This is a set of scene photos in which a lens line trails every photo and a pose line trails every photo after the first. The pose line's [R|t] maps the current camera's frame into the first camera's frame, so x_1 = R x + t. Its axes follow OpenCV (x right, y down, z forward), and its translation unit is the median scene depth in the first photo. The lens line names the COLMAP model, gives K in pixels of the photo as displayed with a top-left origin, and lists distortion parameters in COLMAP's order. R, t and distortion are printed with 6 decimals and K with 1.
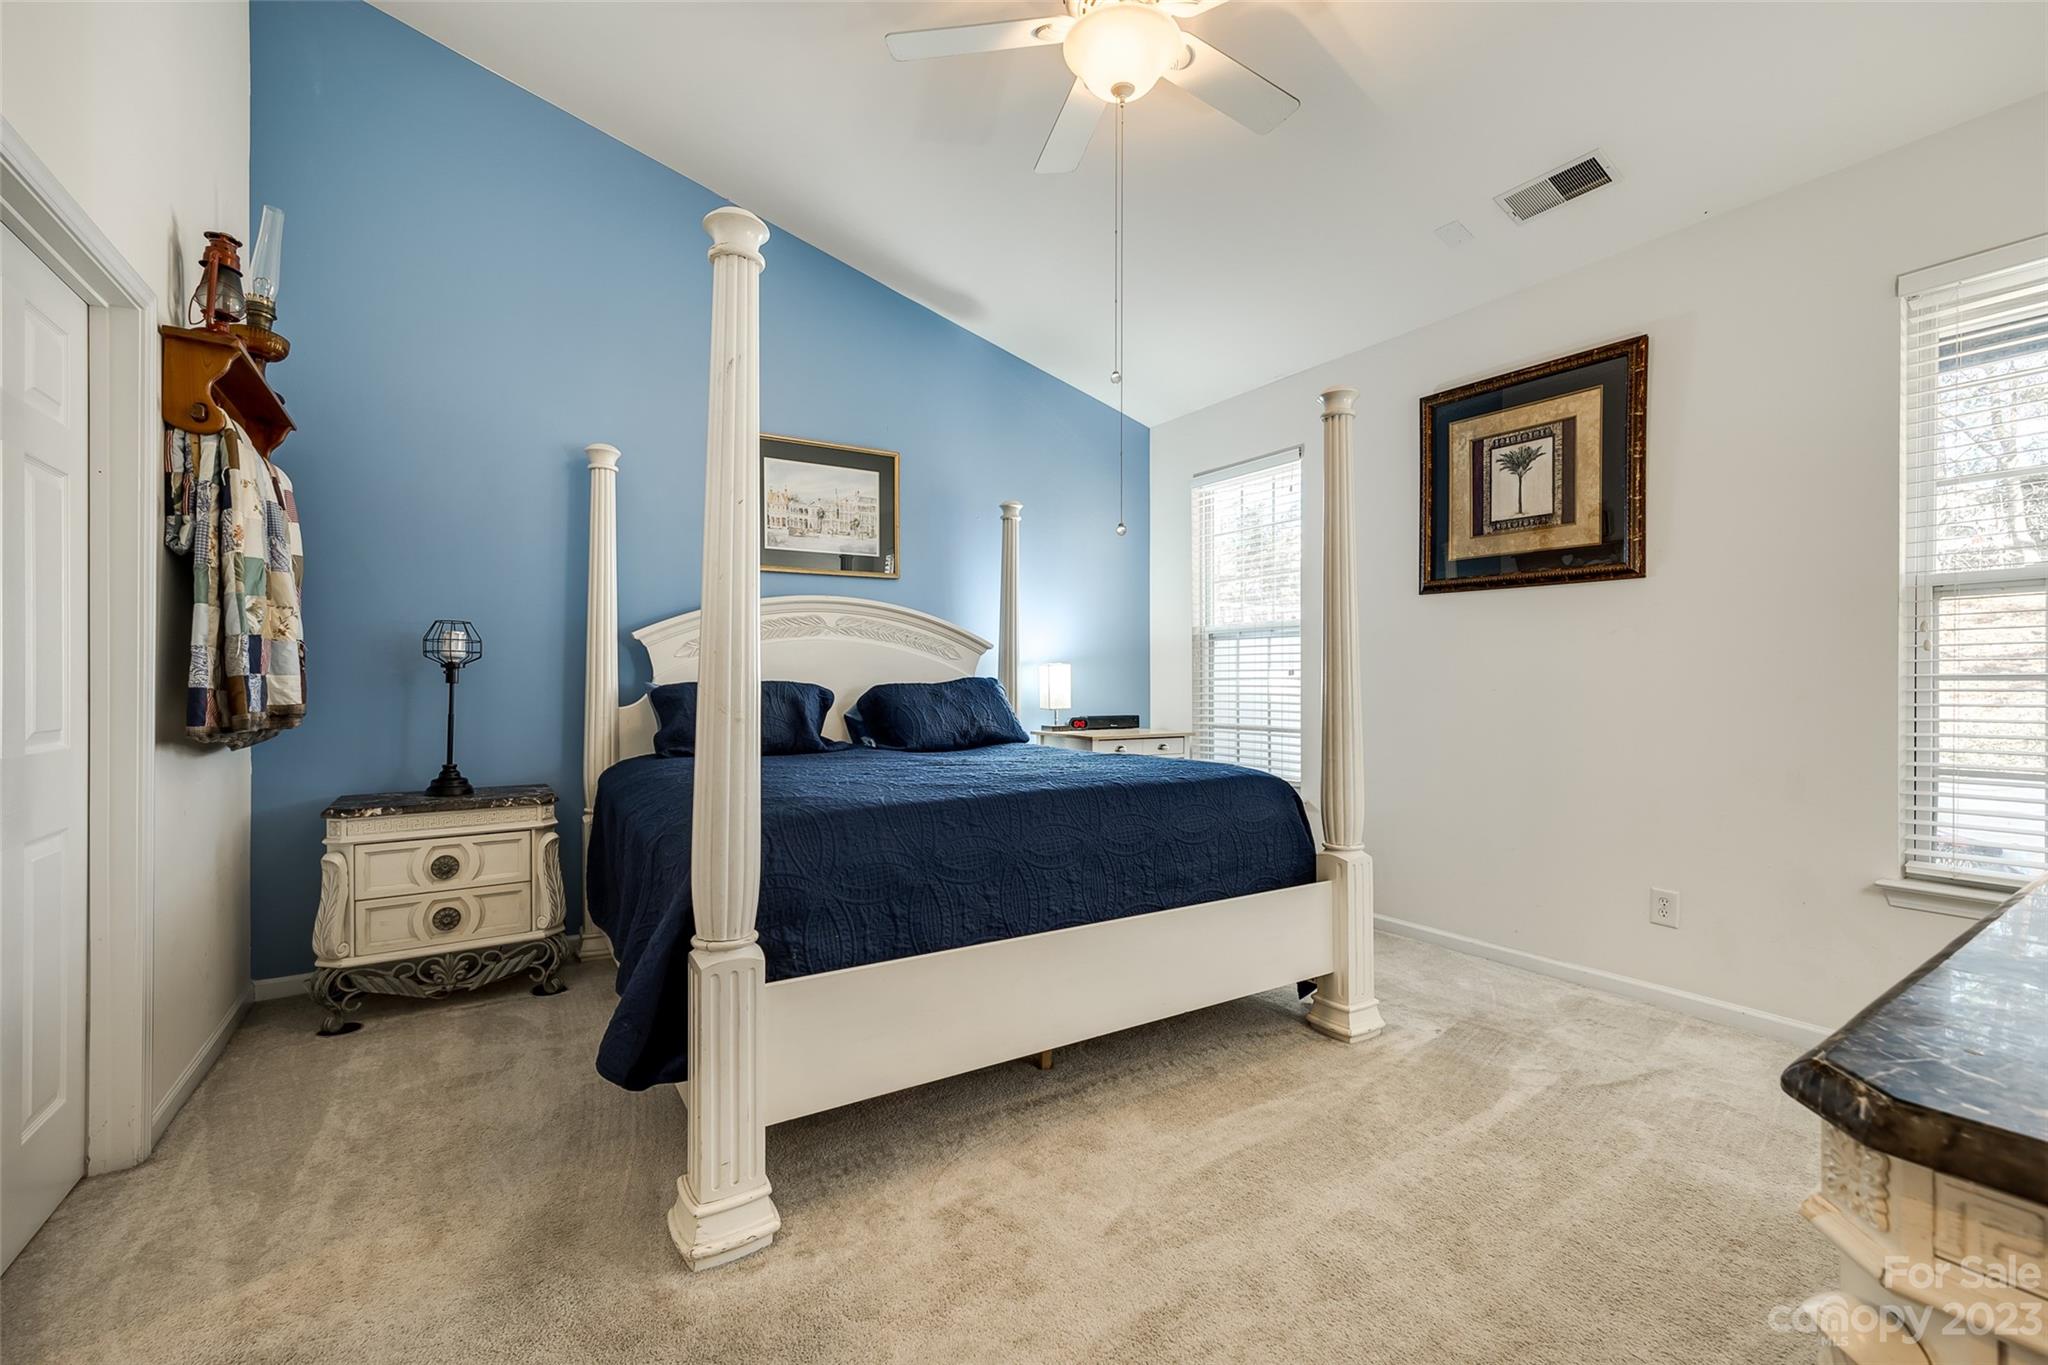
lens RADIAL K [[844.6, 0, 1018.0], [0, 844.6, 679.1], [0, 0, 1]] dist [-0.002155, -0.000071]
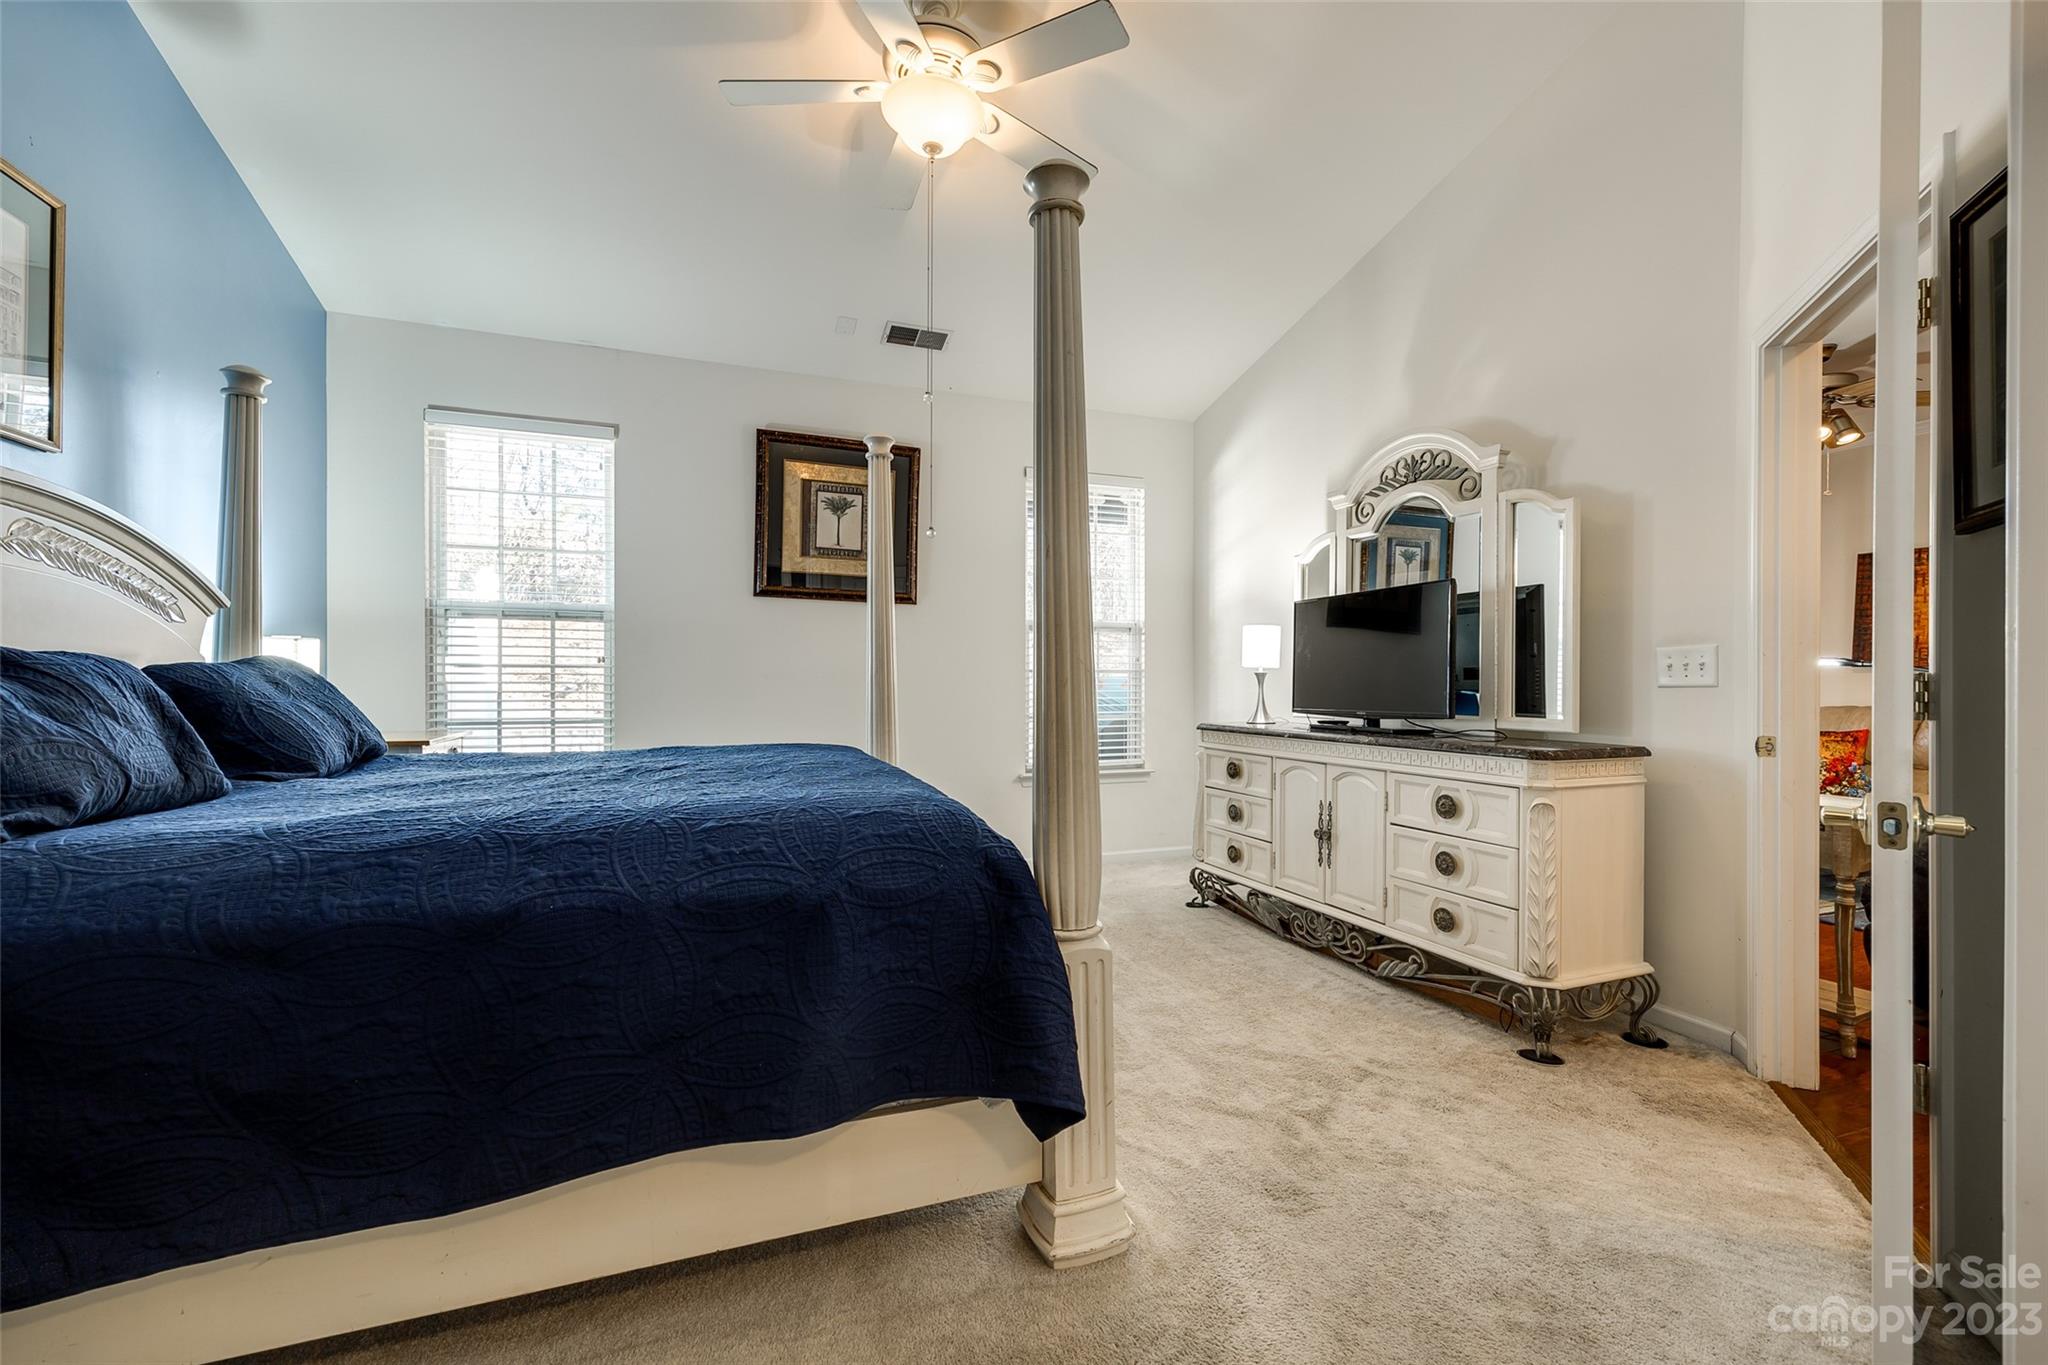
lens RADIAL K [[844.6, 0, 1018.0], [0, 844.6, 679.1], [0, 0, 1]] dist [-0.002155, -0.000071]
pose [[0.201806, -0.003227, 0.979420, -0.612351], [-0.011843, 0.999913, 0.005735, 0.004421], [-0.979354, -0.012756, 0.201751, 0.413068]]
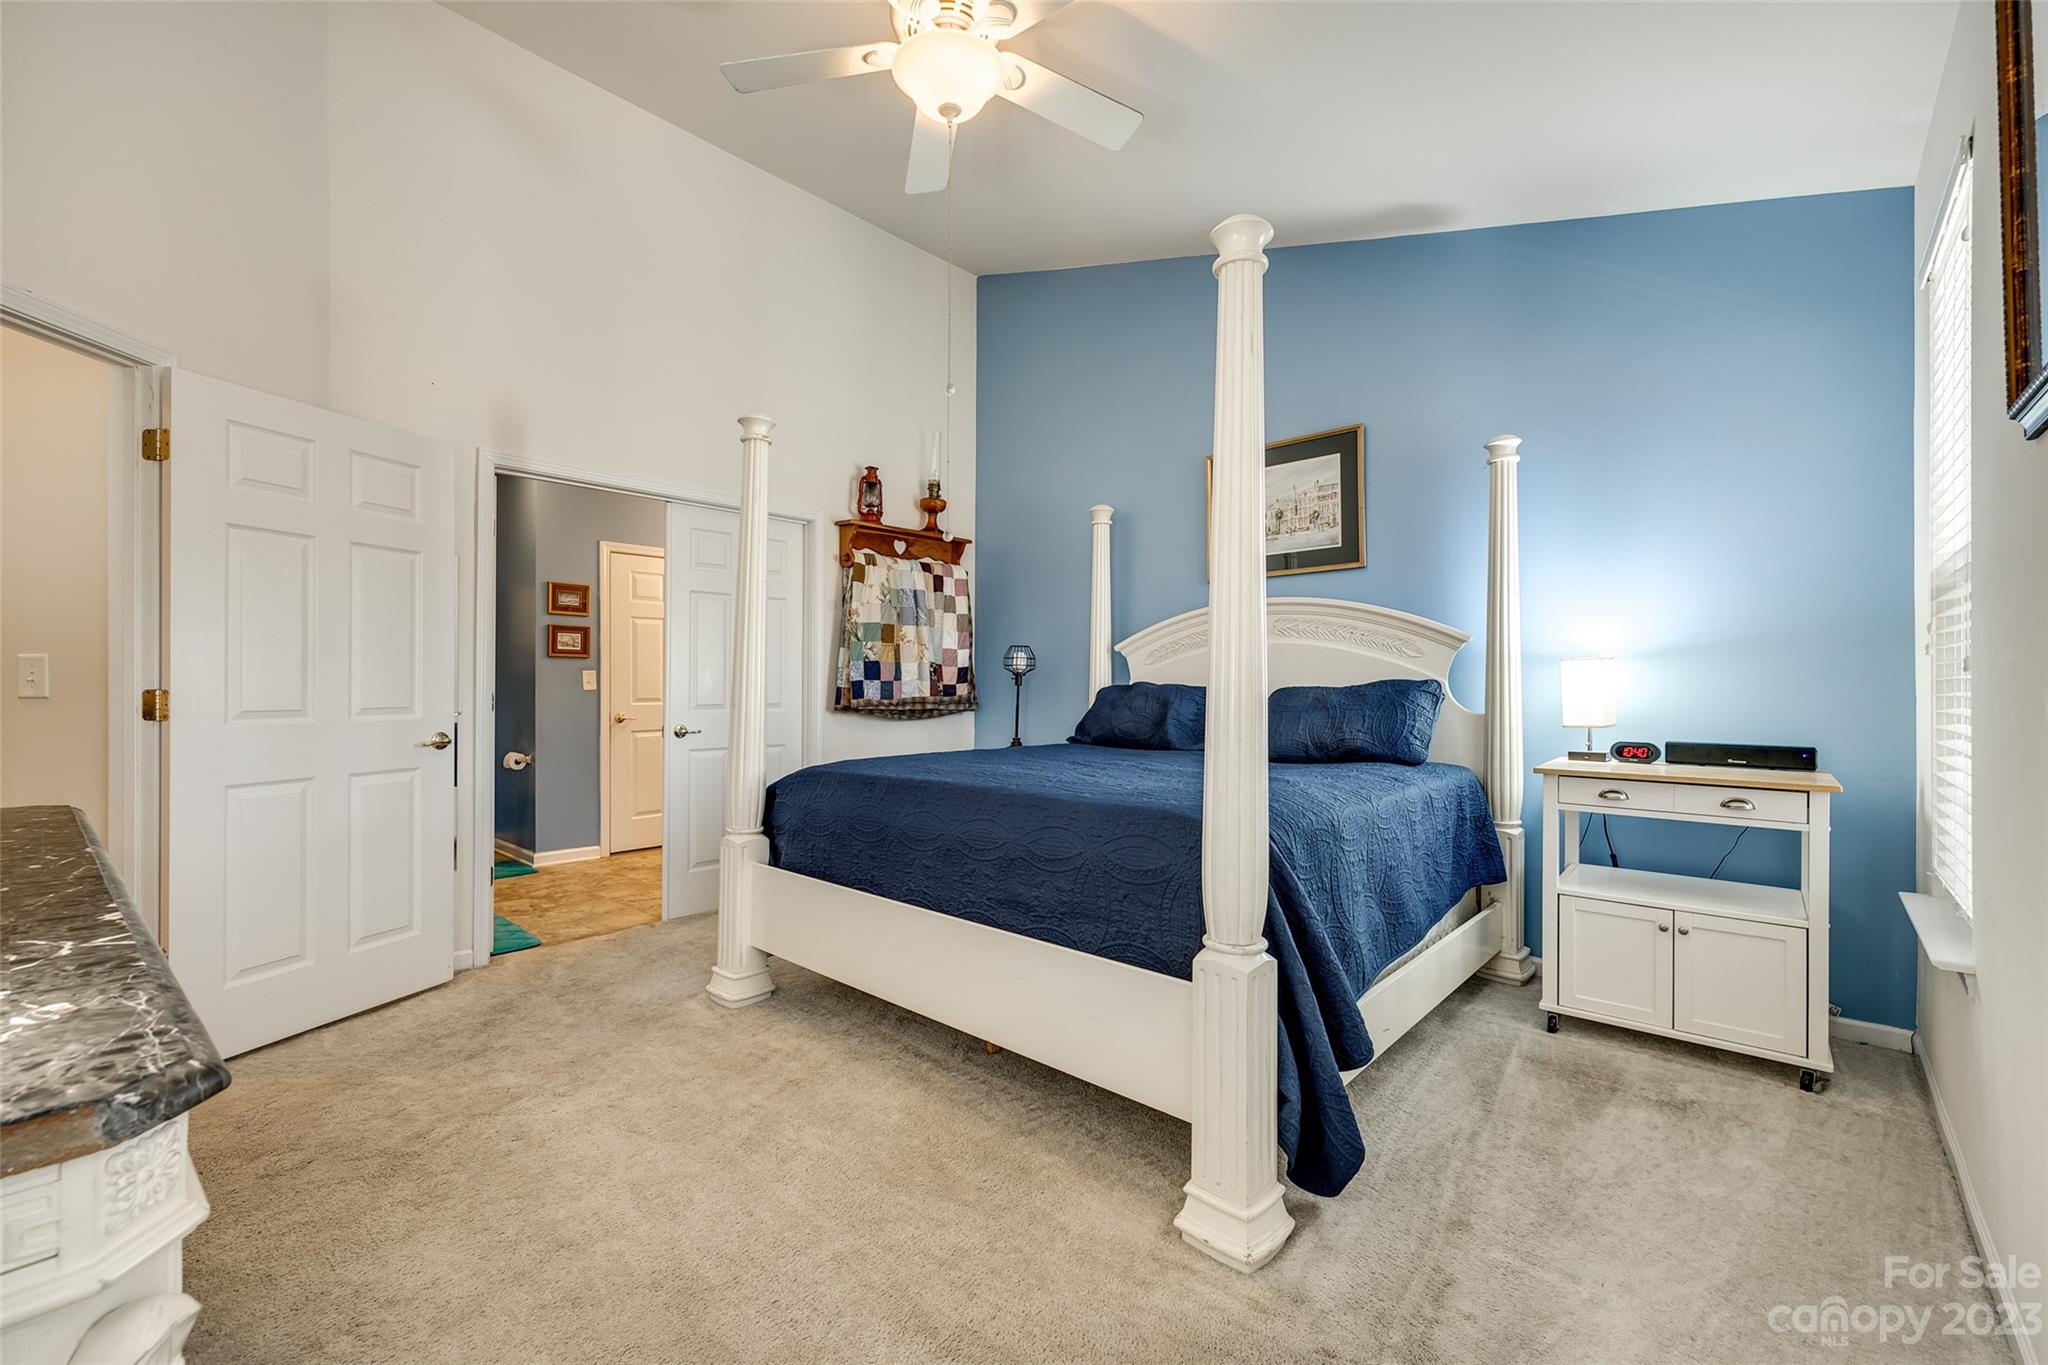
lens RADIAL K [[830.6, 0, 1024.0], [0, 830.6, 682.5], [0, 0, 1]] dist [-0.010827, -0.000168]
pose [[0.280467, -0.003678, -0.959857, 0.703939], [0.000358, 0.999993, -0.003727, 0.003923], [0.959864, 0.000702, 0.280466, 0.511971]]
